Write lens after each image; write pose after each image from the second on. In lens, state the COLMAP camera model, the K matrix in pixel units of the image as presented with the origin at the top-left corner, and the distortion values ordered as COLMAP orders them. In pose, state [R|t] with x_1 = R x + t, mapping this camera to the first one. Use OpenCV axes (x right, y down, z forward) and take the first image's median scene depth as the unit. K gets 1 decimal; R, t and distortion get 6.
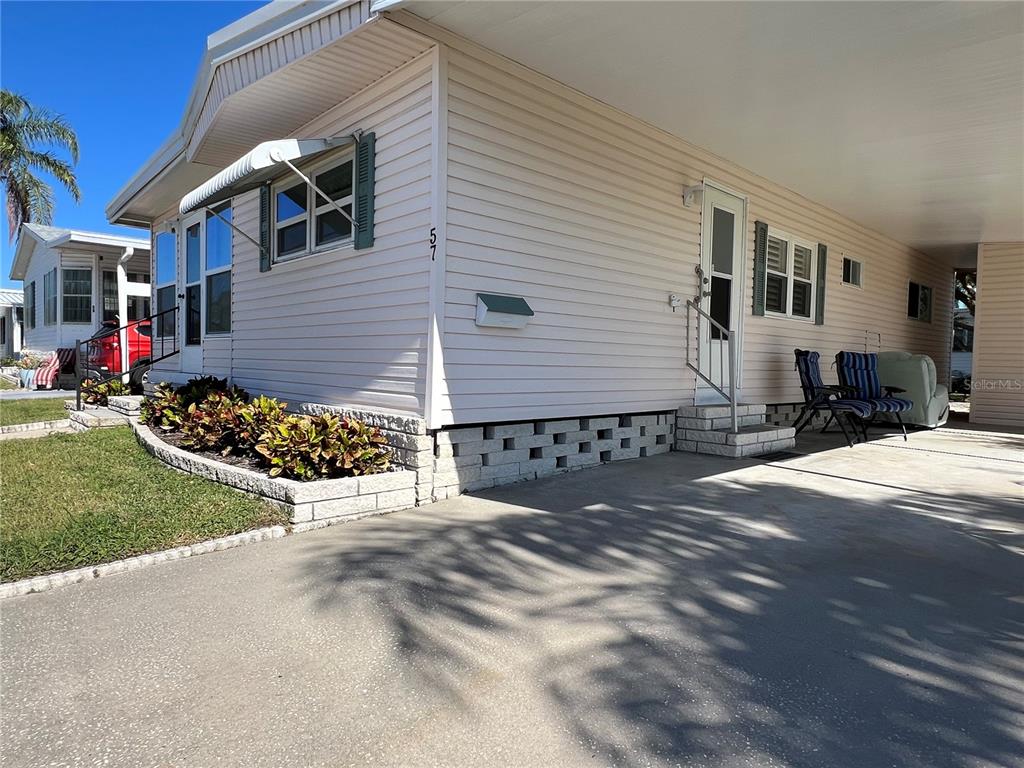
lens RADIAL K [[624.1, 0, 514.4], [0, 624.1, 386.3], [0, 0, 1]] dist [0.000260, 0.001043]
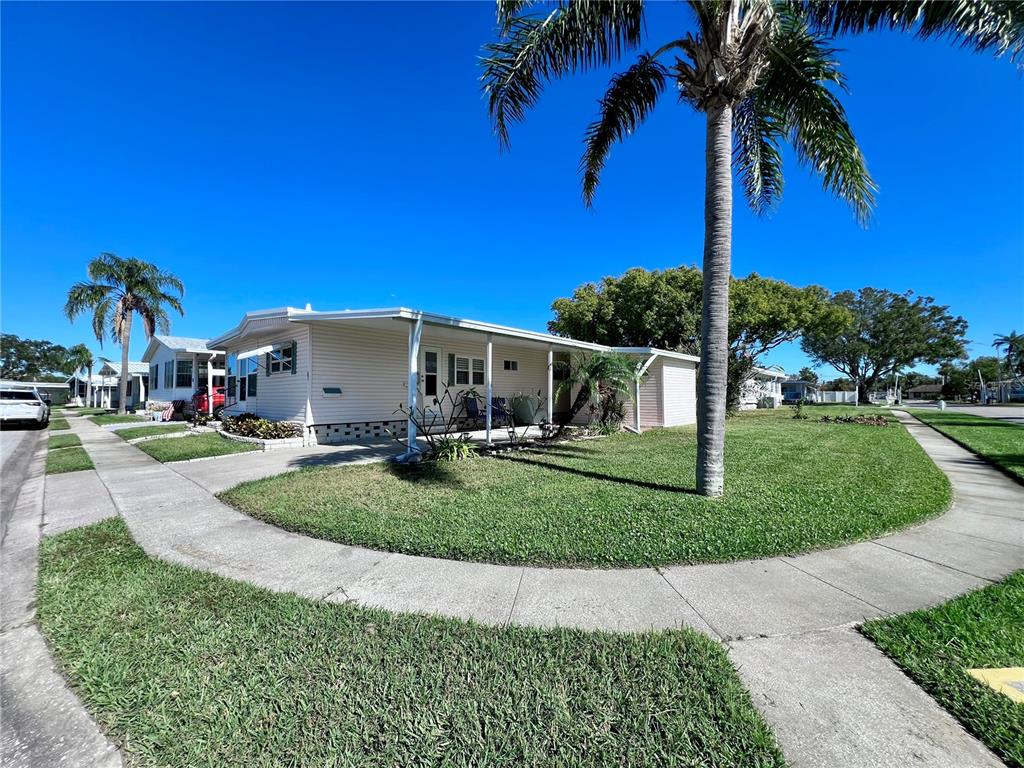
lens RADIAL K [[412.1, 0, 509.8], [0, 412.1, 381.0], [0, 0, 1]] dist [0.001300, 0.000375]
pose [[0.995930, -0.019596, 0.087974, 0.531682], [0.026303, 0.996780, -0.075749, 0.013128], [-0.086207, 0.077755, 0.993238, -0.966111]]
